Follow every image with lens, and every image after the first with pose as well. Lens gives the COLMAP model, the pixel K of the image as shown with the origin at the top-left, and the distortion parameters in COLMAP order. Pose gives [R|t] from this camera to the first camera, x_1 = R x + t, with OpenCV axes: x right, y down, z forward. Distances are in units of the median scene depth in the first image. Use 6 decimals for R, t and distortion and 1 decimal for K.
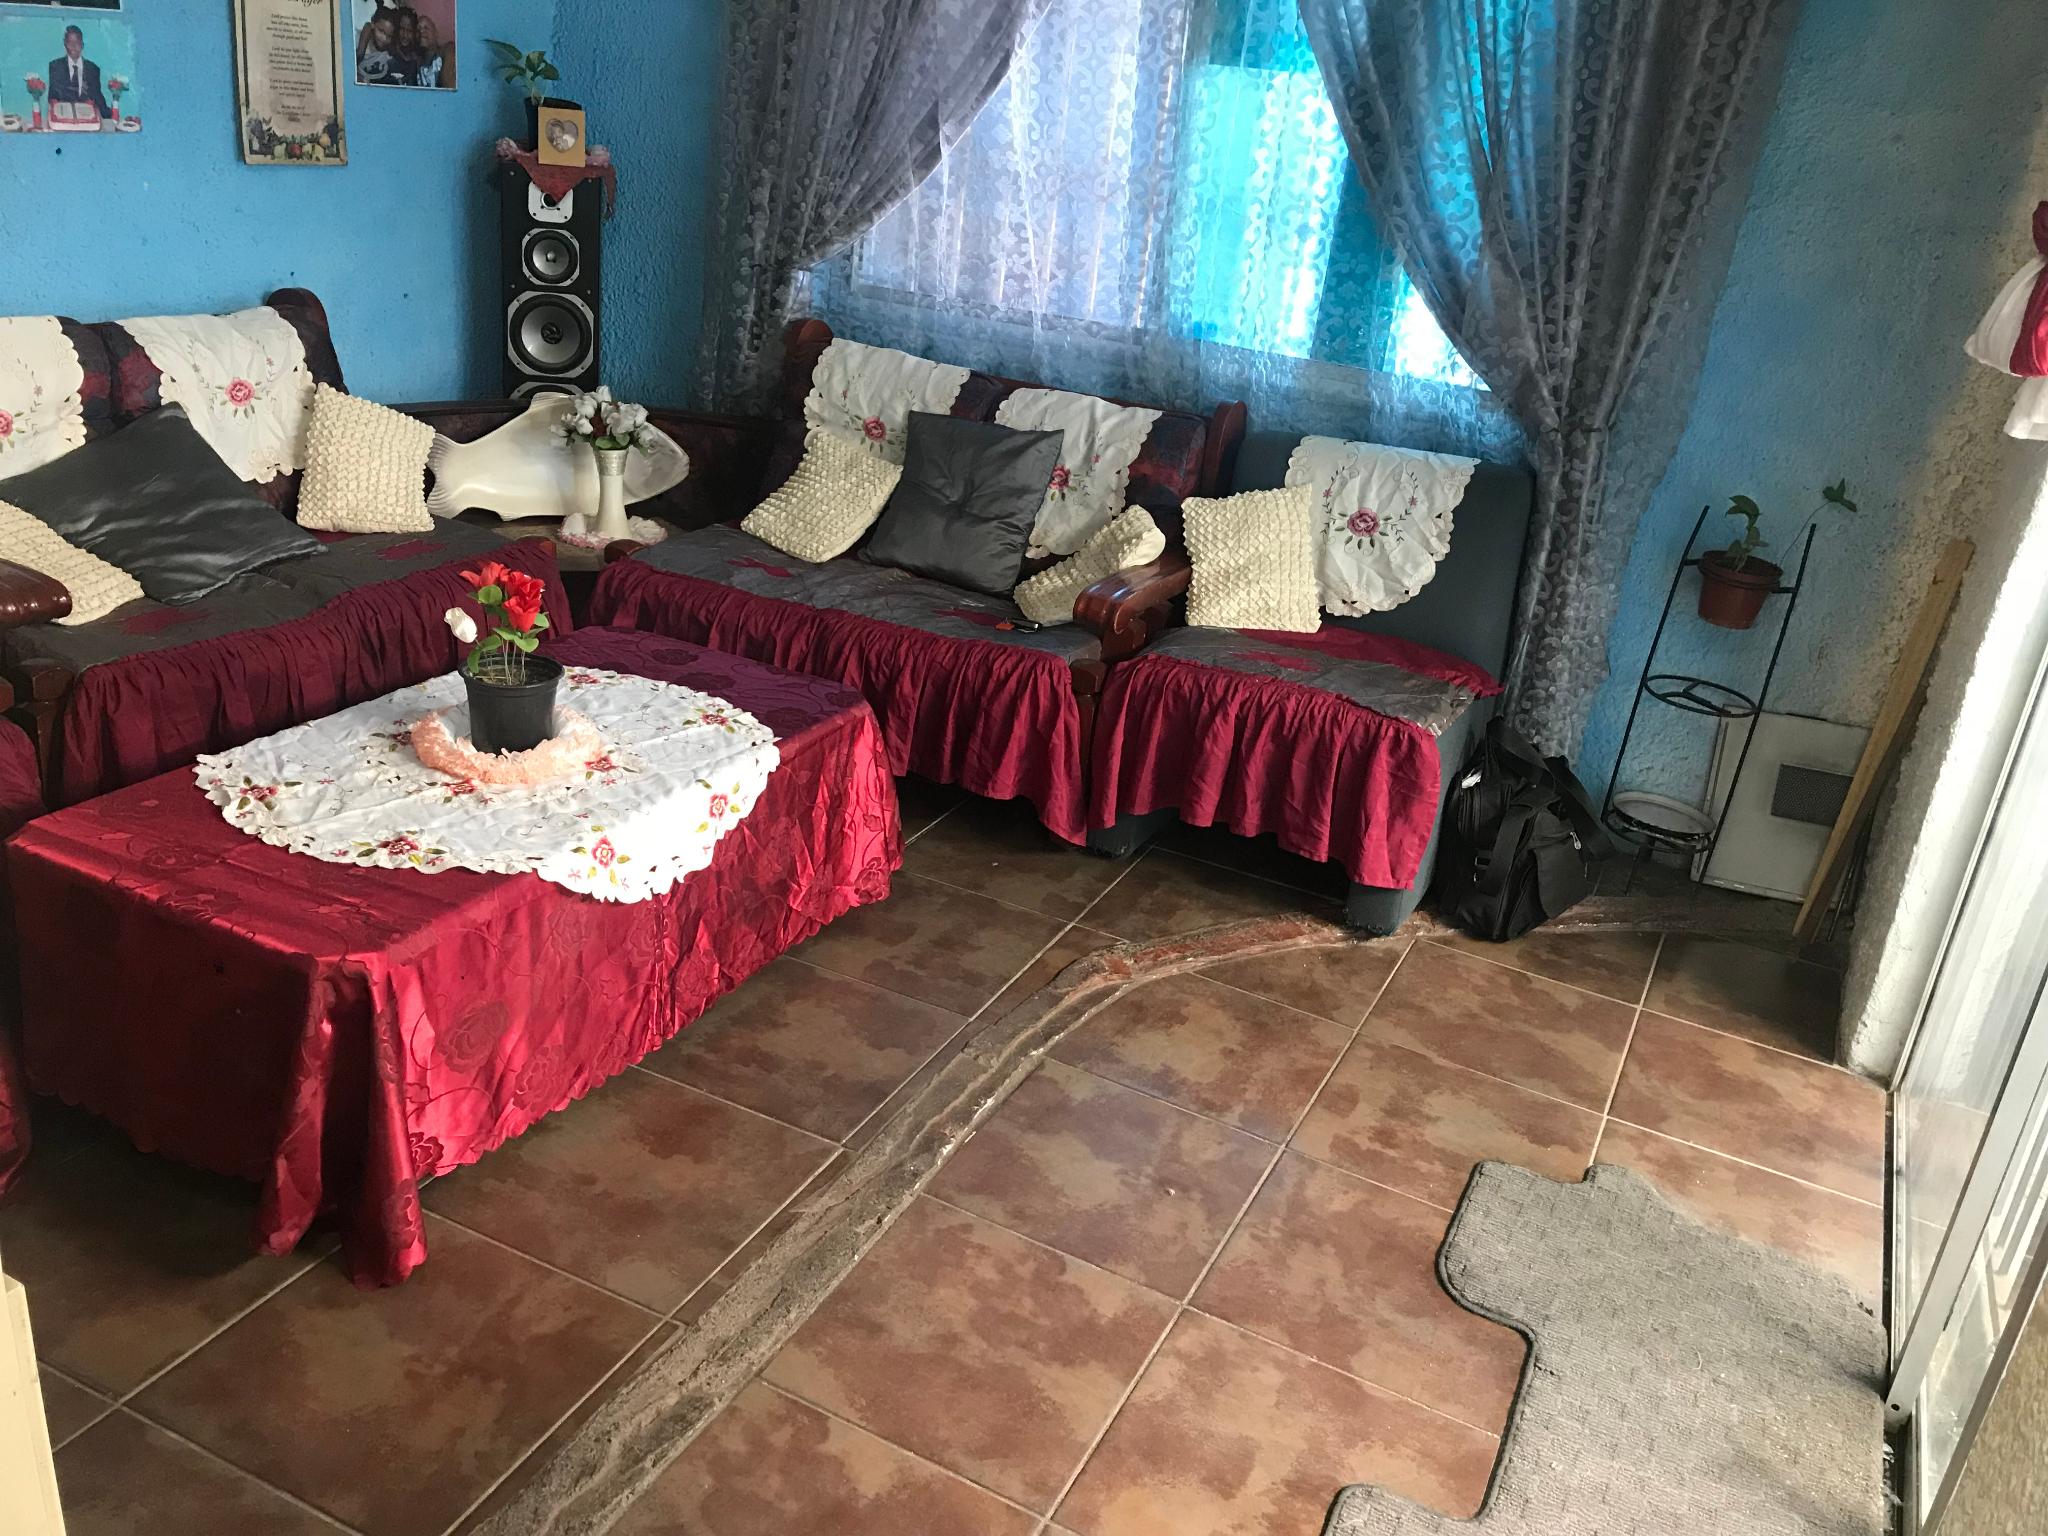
lens RADIAL K [[1699.2, 0, 1027.7], [0, 1699.2, 760.9], [0, 0, 1]] dist [0.005435, -0.001905]
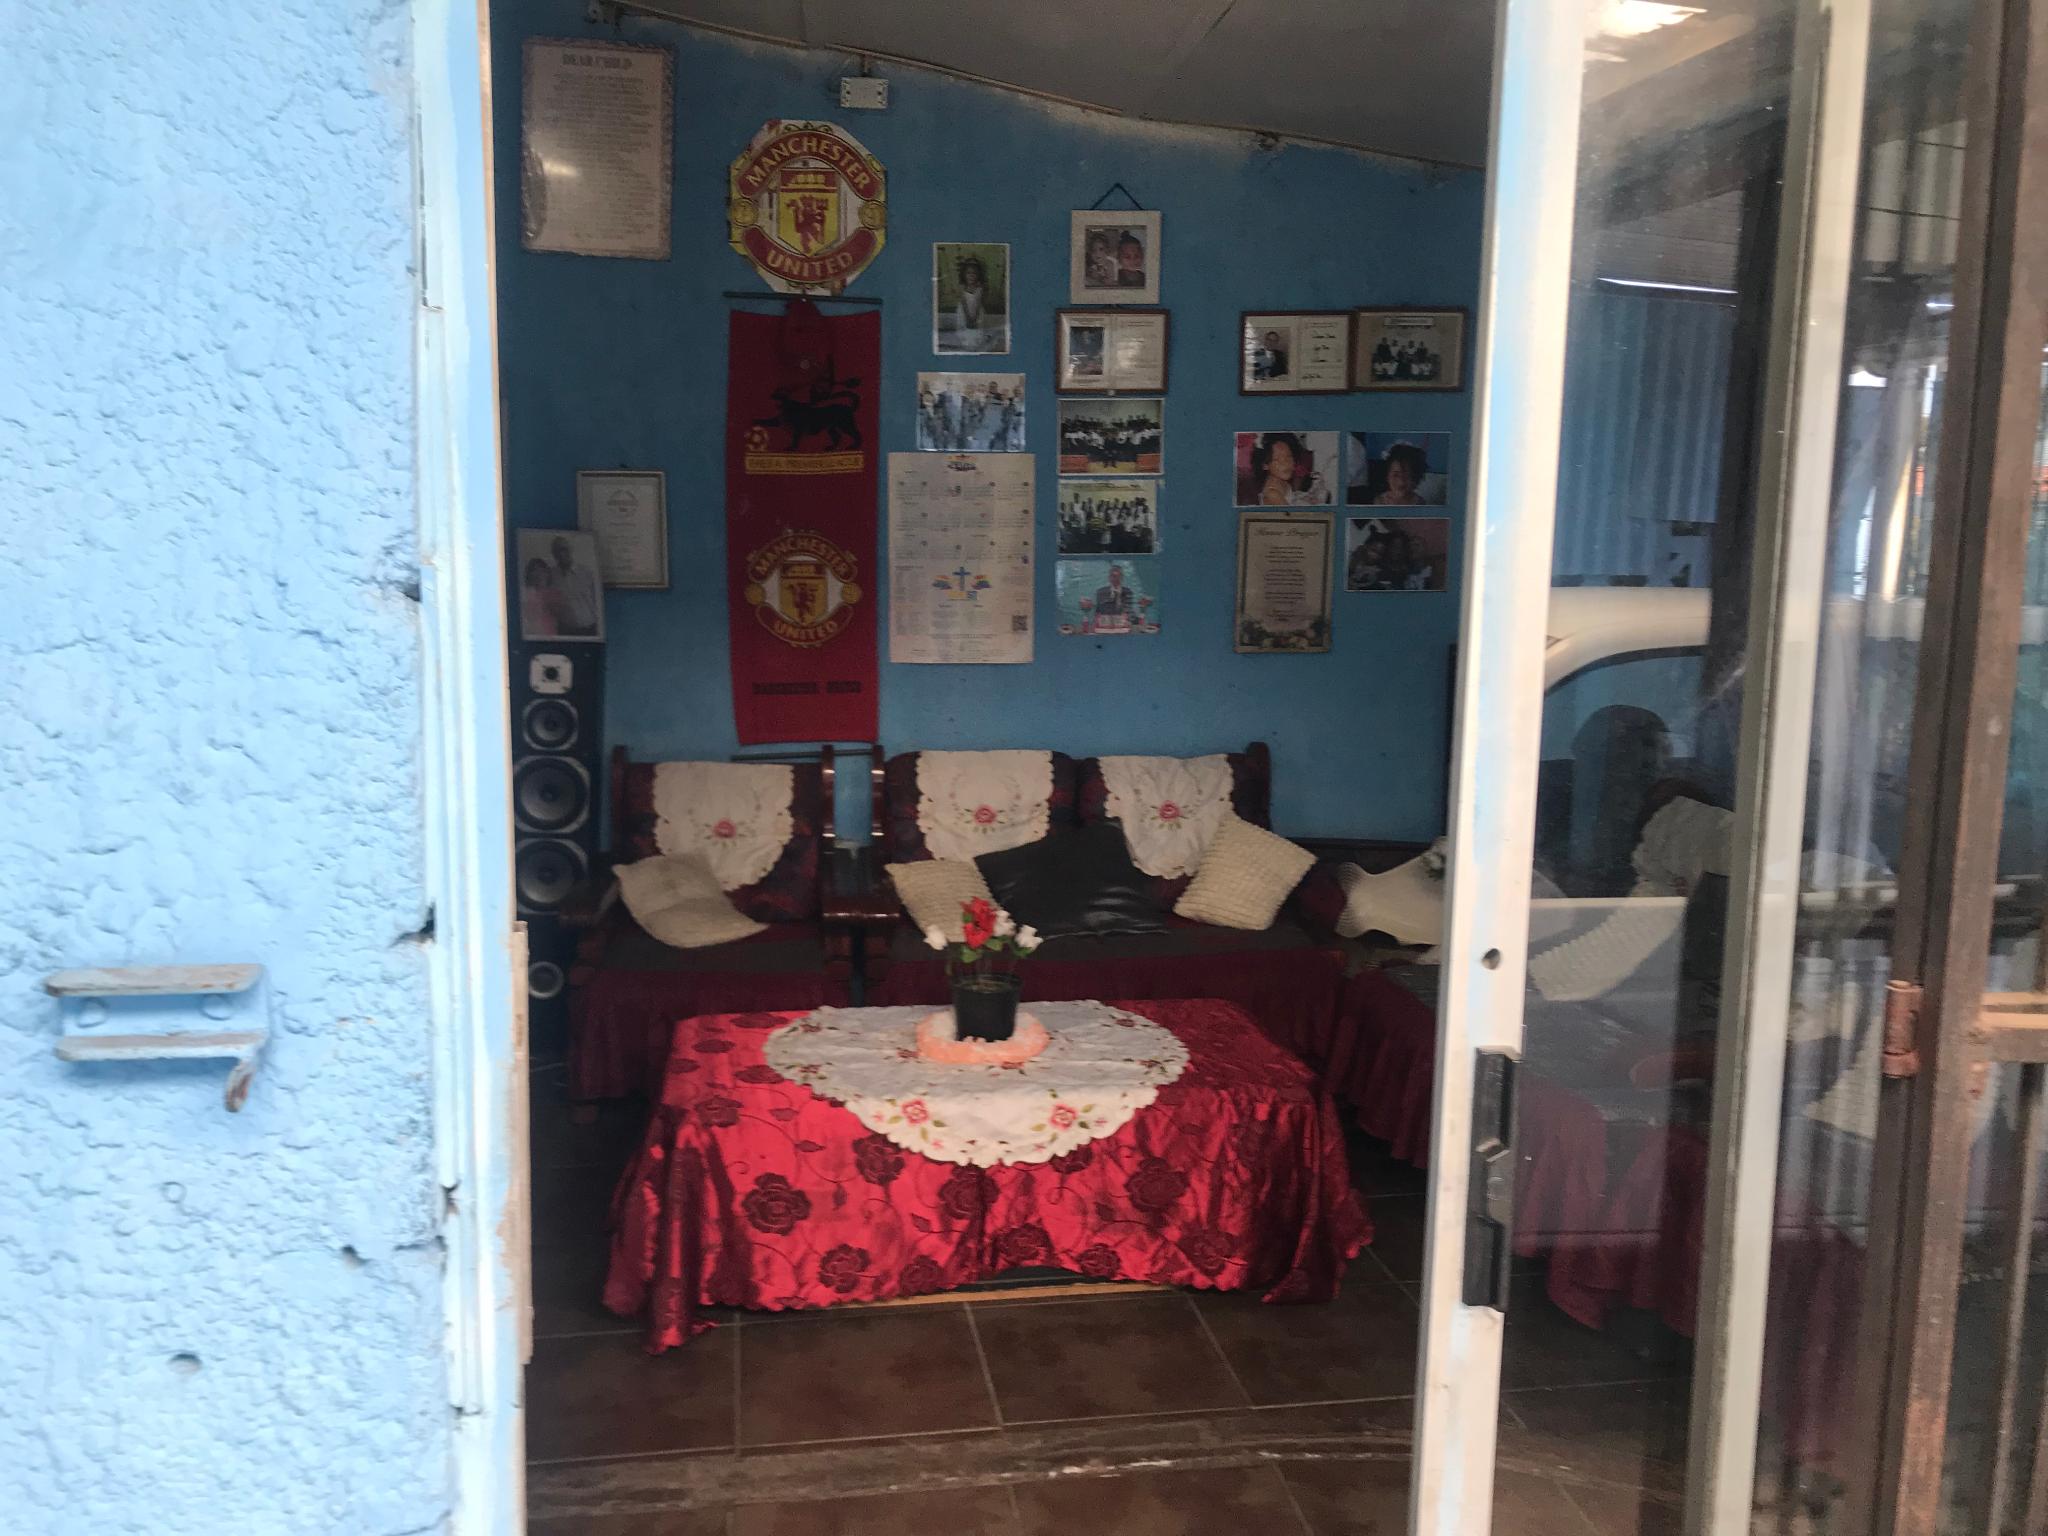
lens RADIAL K [[1699.2, 0, 1021.3], [0, 1699.2, 775.0], [0, 0, 1]] dist [0.005435, -0.001905]
pose [[0.527576, 0.009566, -0.849454, 0.629135], [-0.267551, 0.950920, -0.155462, -0.006536], [0.806275, 0.309290, 0.504242, 0.235475]]
